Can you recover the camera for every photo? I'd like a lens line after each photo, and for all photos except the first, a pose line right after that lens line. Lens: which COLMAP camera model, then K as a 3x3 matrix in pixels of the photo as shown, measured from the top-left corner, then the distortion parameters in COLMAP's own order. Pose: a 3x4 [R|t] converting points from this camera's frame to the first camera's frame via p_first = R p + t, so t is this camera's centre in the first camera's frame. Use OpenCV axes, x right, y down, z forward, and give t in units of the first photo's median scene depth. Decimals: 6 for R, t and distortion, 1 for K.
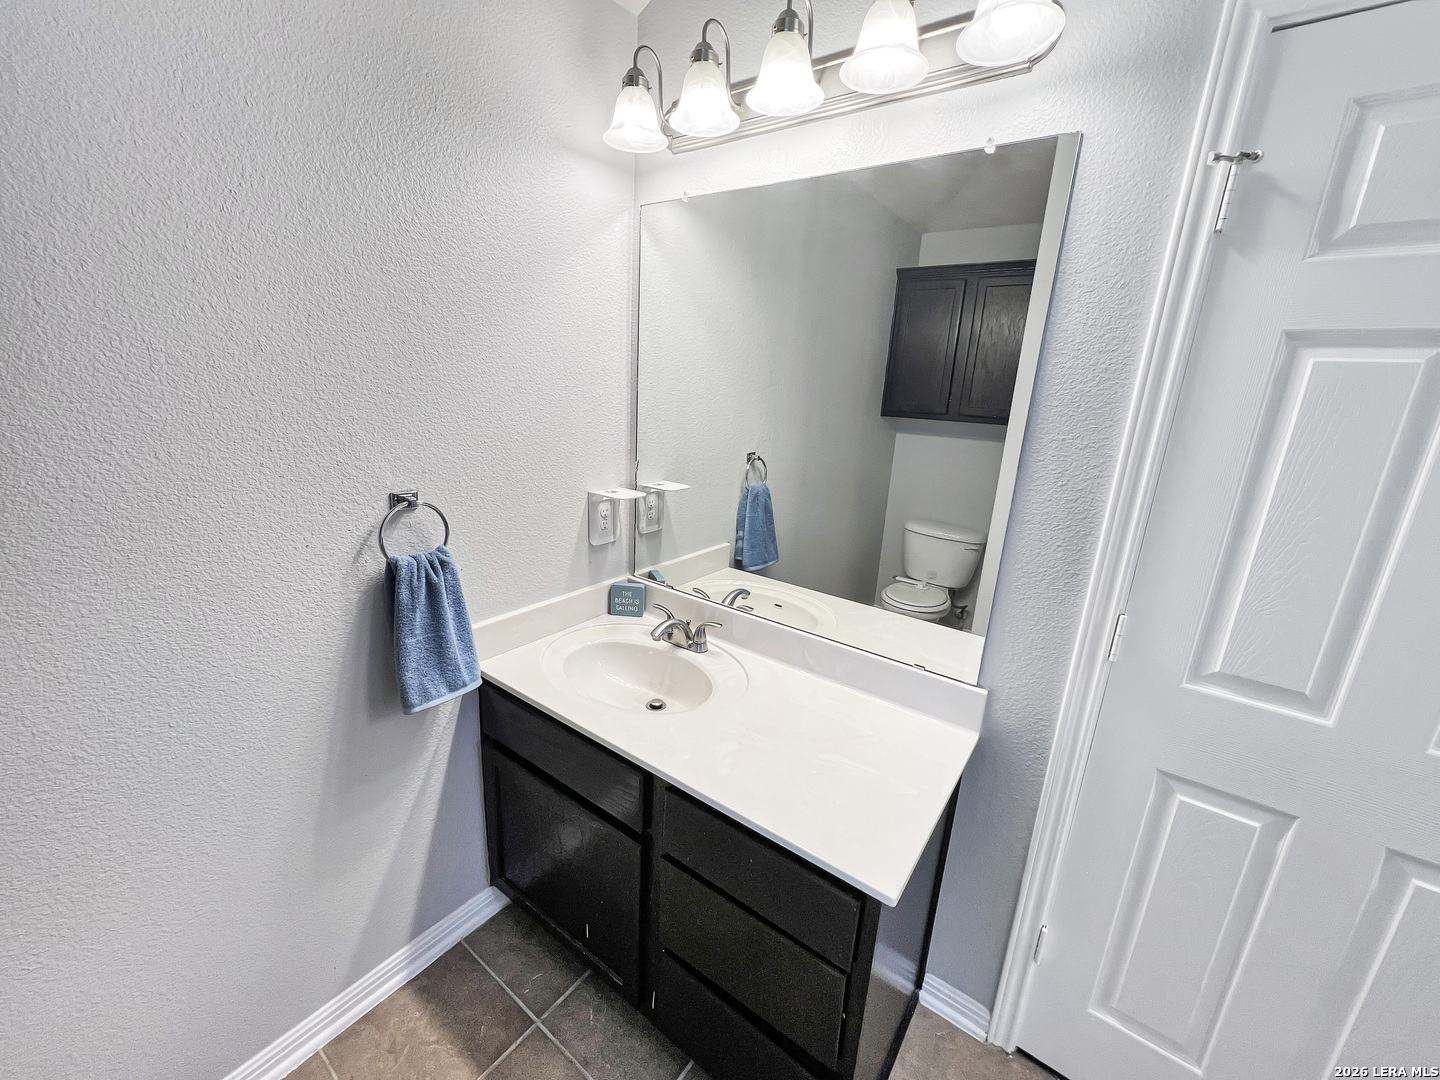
lens RADIAL K [[574.9, 0, 719.4], [0, 574.9, 539.1], [0, 0, 1]] dist [-0.001298, -0.000319]
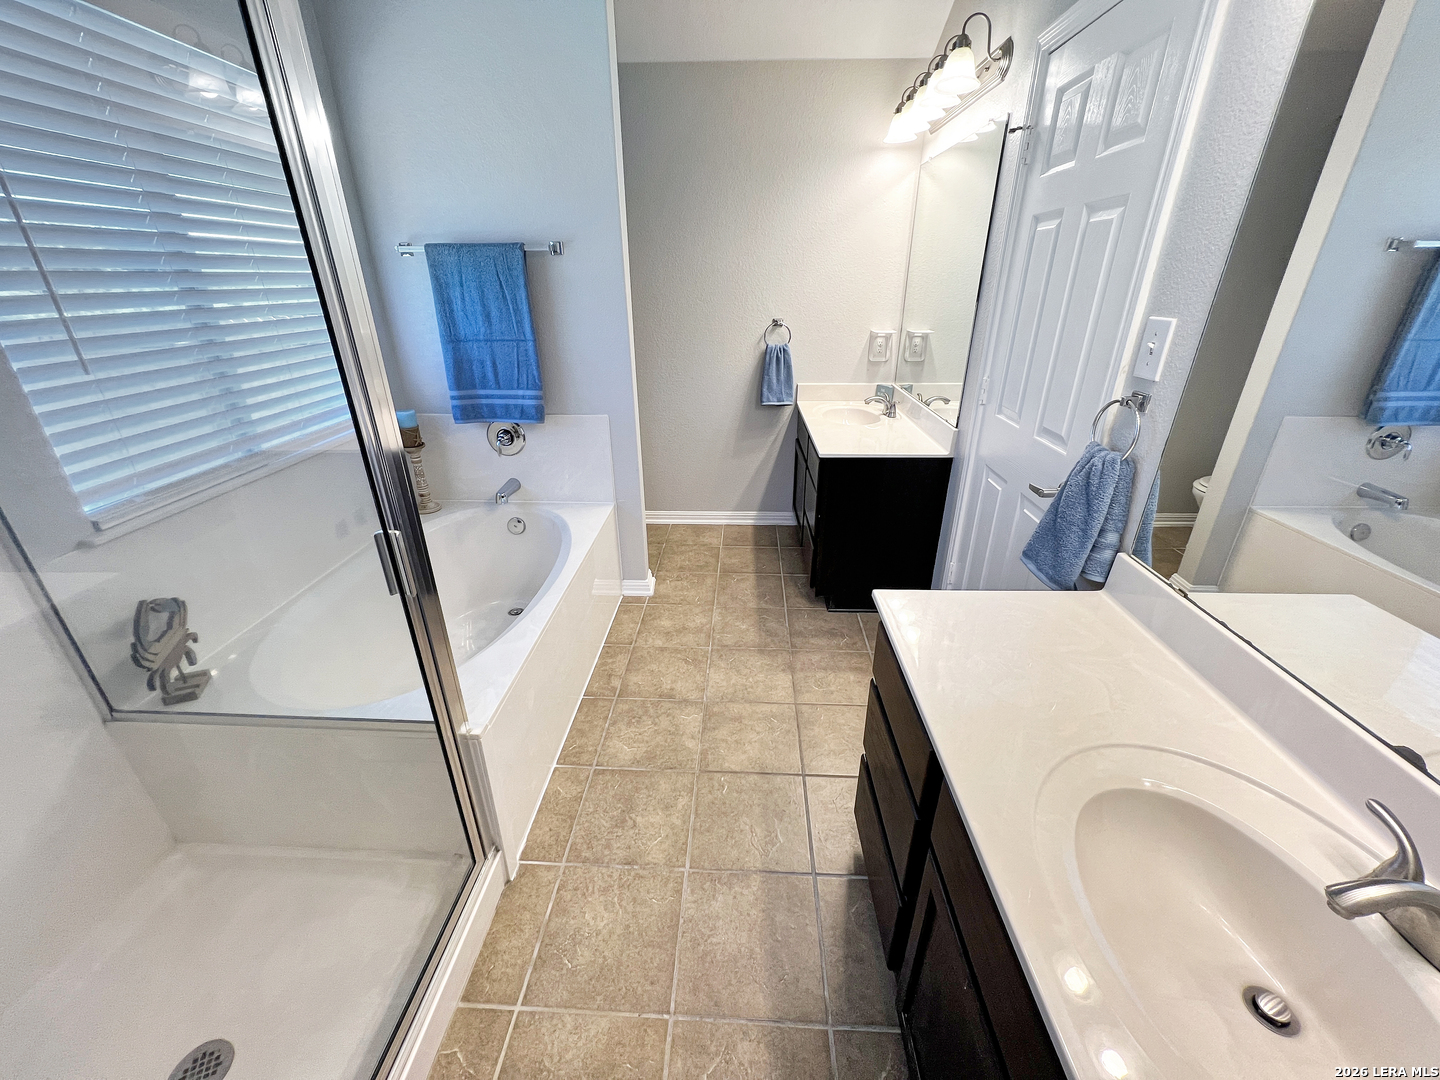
lens RADIAL K [[574.9, 0, 719.4], [0, 574.9, 539.1], [0, 0, 1]] dist [-0.001298, -0.000319]
pose [[0.558991, 0.293762, -0.775392, 1.346835], [-0.179998, 0.955830, 0.232358, 0.260985], [0.809401, 0.009683, 0.587177, -0.610633]]
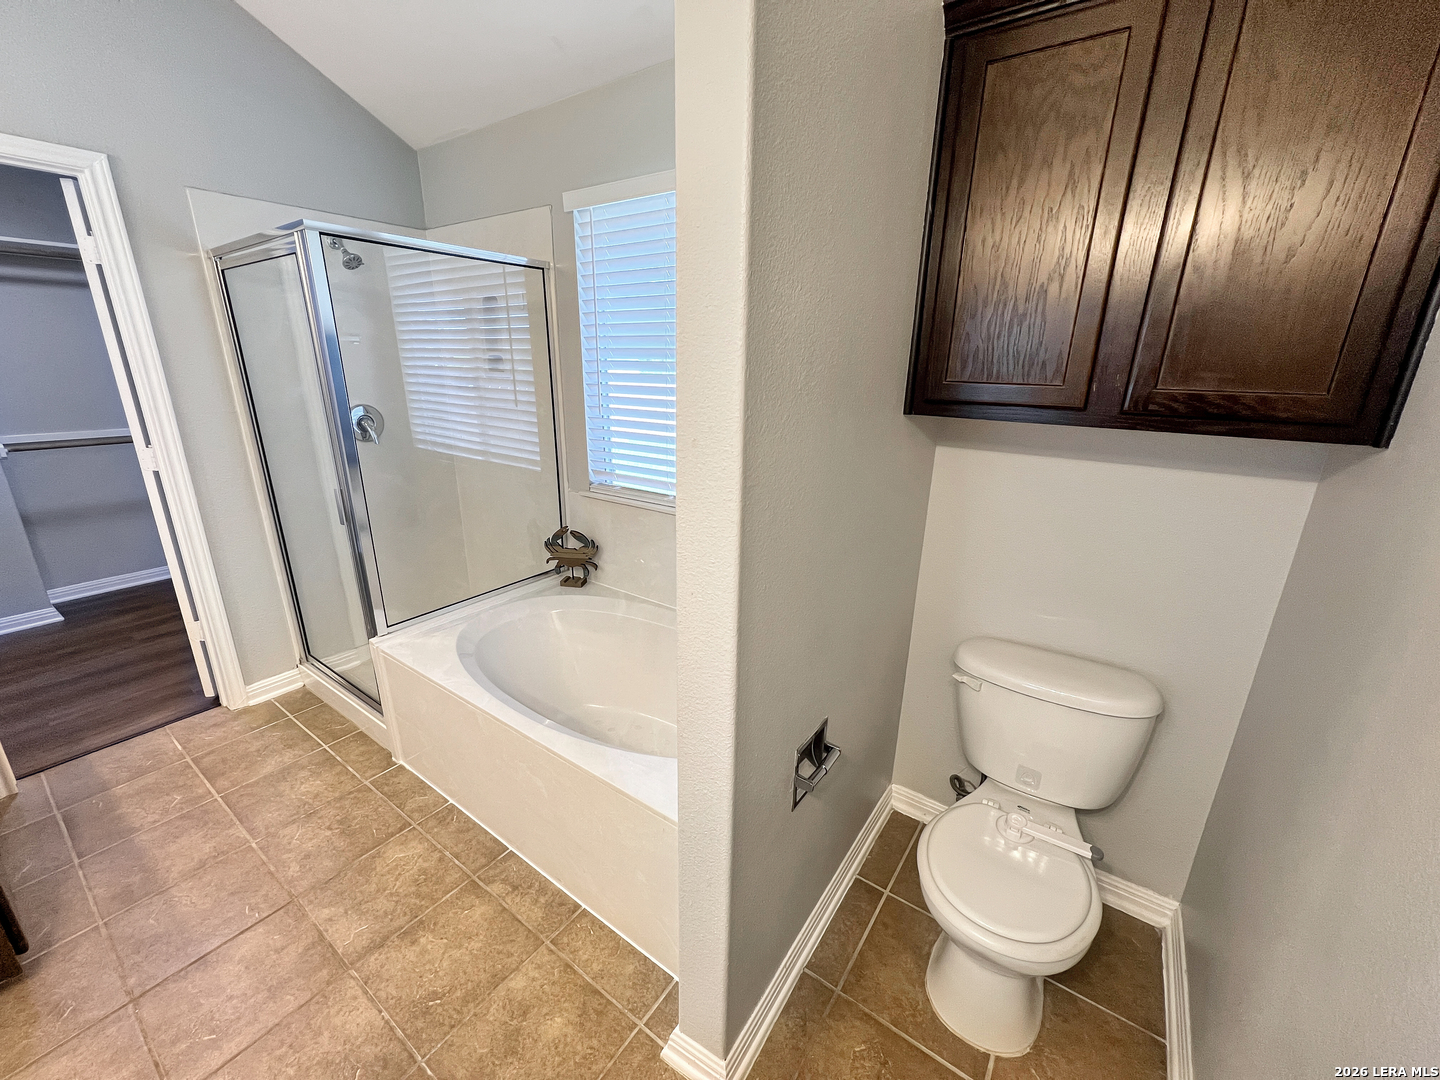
lens RADIAL K [[576.4, 0, 719.2], [0, 576.4, 538.9], [0, 0, 1]] dist [-0.000072, 0.000375]
pose [[-0.997521, -0.059015, -0.038327, -0.243932], [-0.070359, 0.845243, 0.529730, -0.186224], [0.001133, 0.531113, -0.847300, 0.673692]]
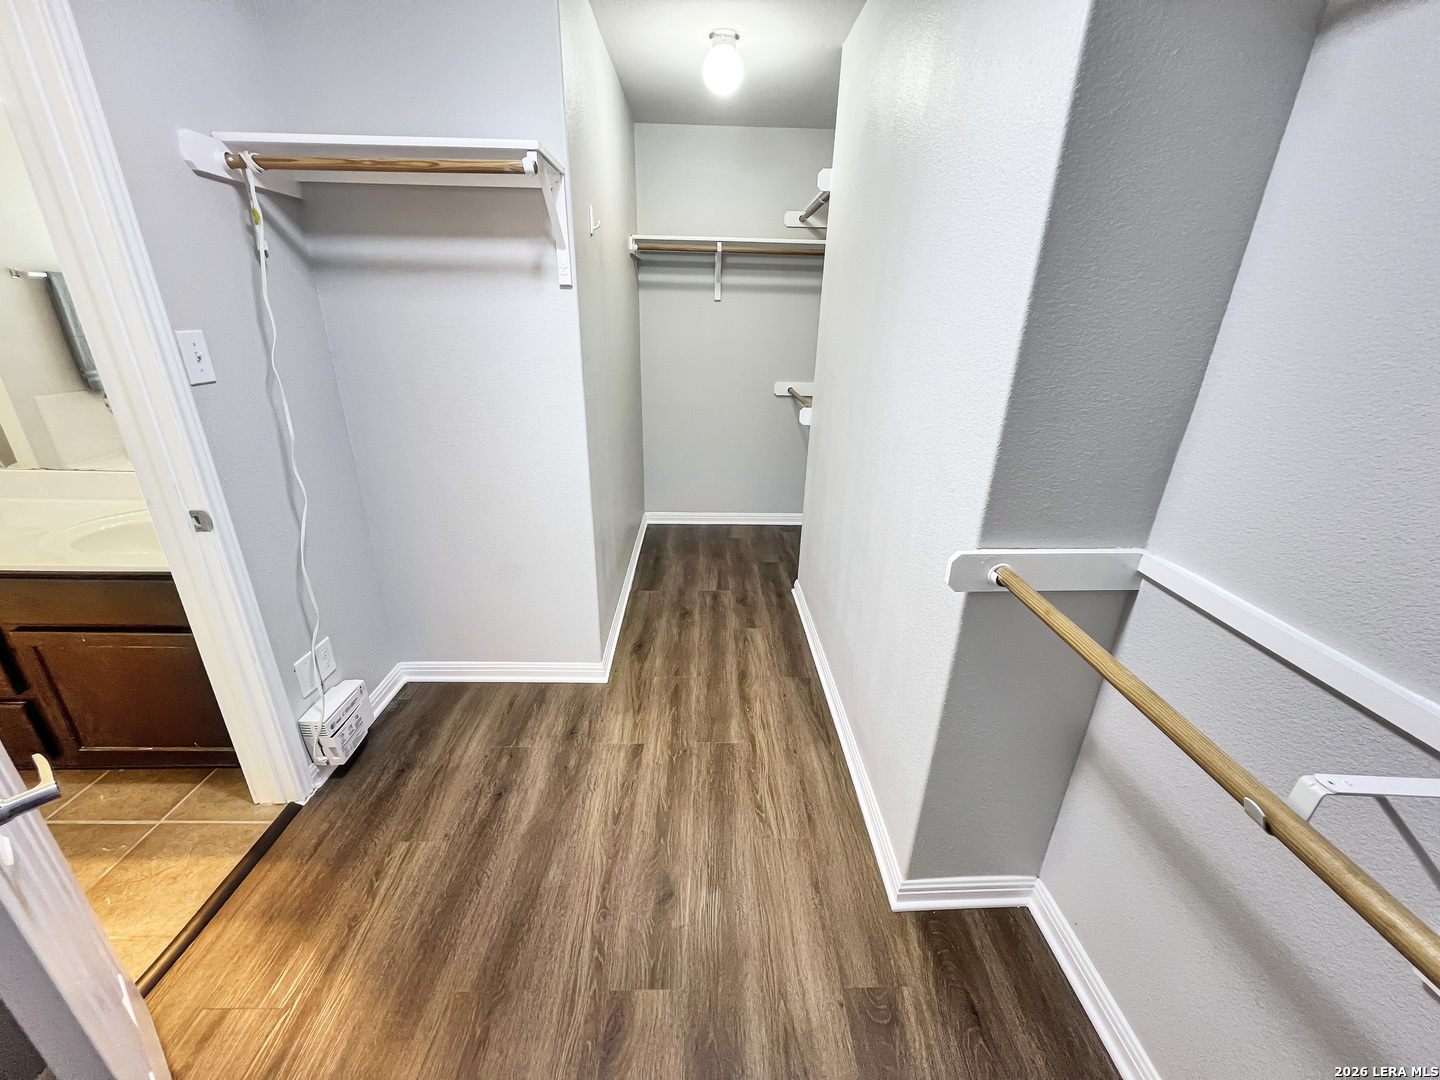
lens RADIAL K [[574.9, 0, 719.4], [0, 574.9, 539.1], [0, 0, 1]] dist [-0.001298, -0.000319]
pose [[0.789086, -0.258639, 0.557180, 1.577240], [0.176798, 0.964283, 0.197231, 0.572282], [-0.588291, -0.057124, 0.806629, -1.677743]]
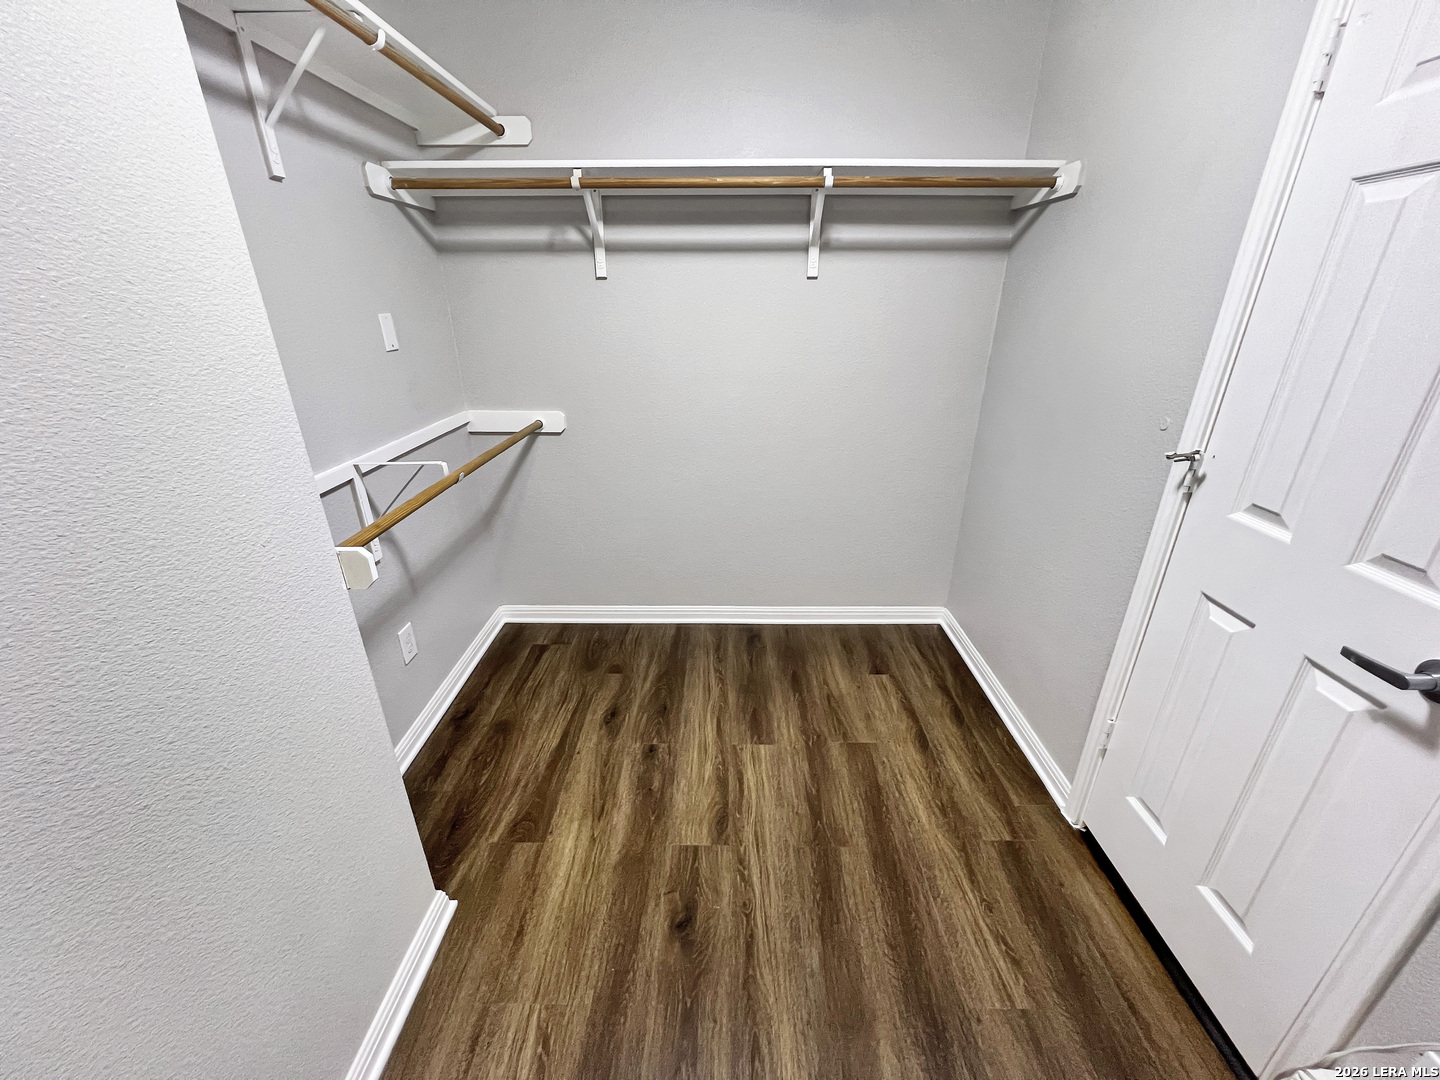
lens RADIAL K [[574.9, 0, 719.4], [0, 574.9, 539.1], [0, 0, 1]] dist [-0.001298, -0.000319]
pose [[-0.810116, 0.178826, -0.558331, 2.295541], [-0.190207, 0.820660, 0.538830, 0.300295], [0.554556, 0.542713, -0.630816, -0.523129]]
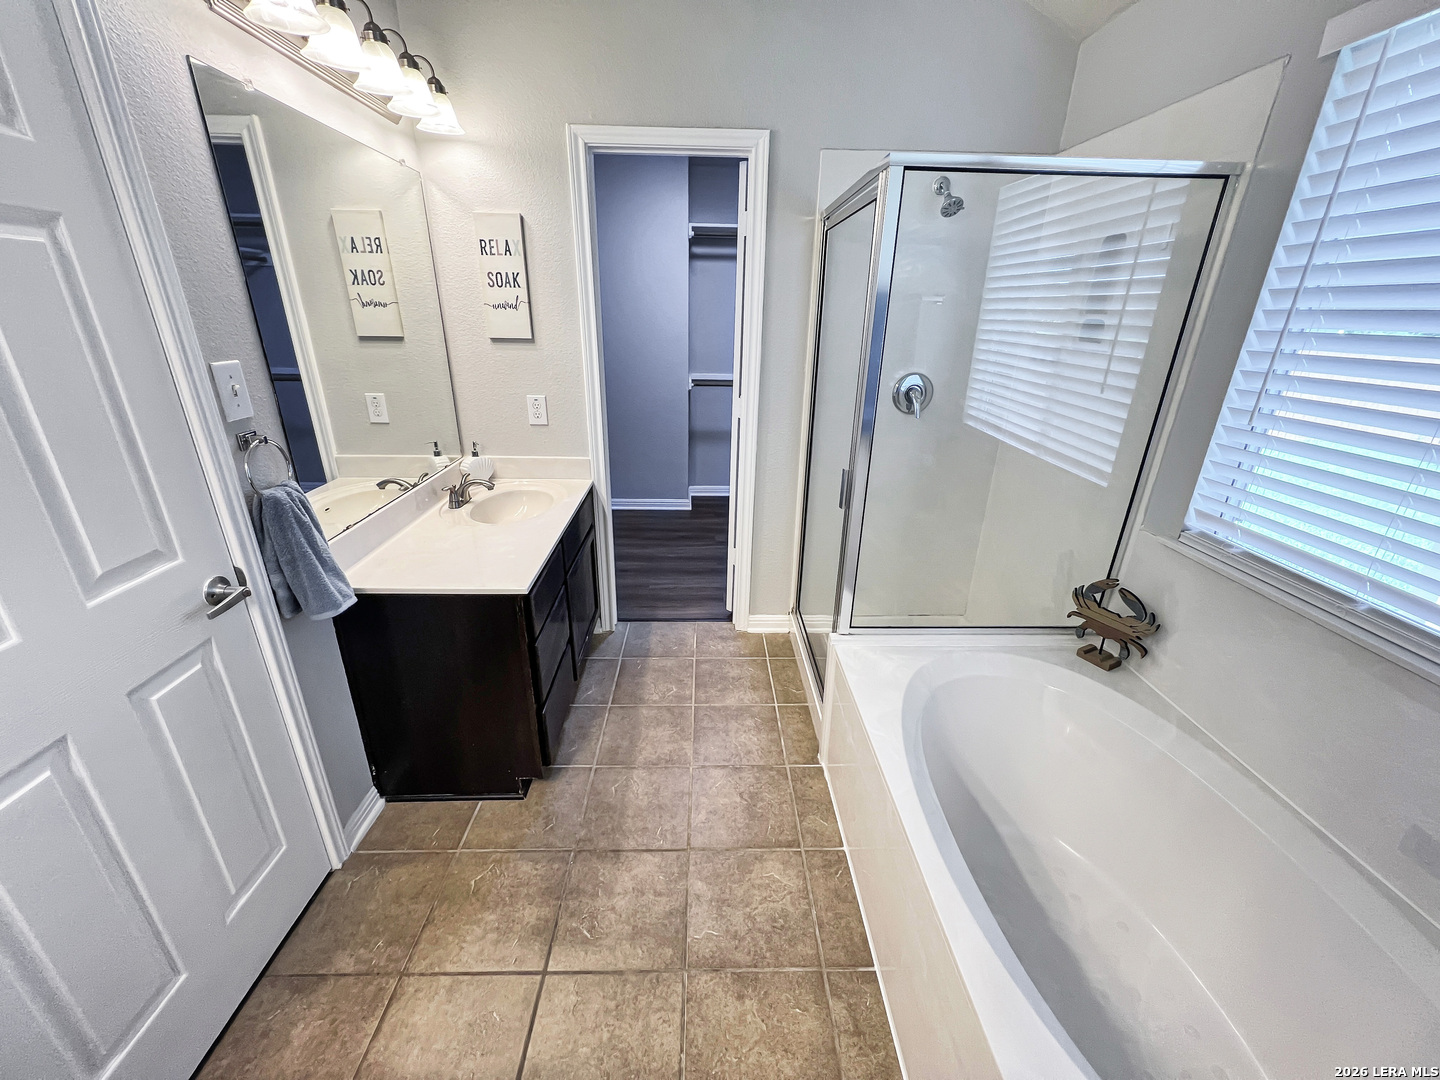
lens RADIAL K [[576.4, 0, 719.2], [0, 576.4, 538.9], [0, 0, 1]] dist [-0.000072, 0.000375]
pose [[-0.614839, -0.352581, 0.705450, -0.149696], [0.152059, 0.824718, 0.544719, -0.094861], [-0.773855, 0.442184, -0.453455, 0.300715]]
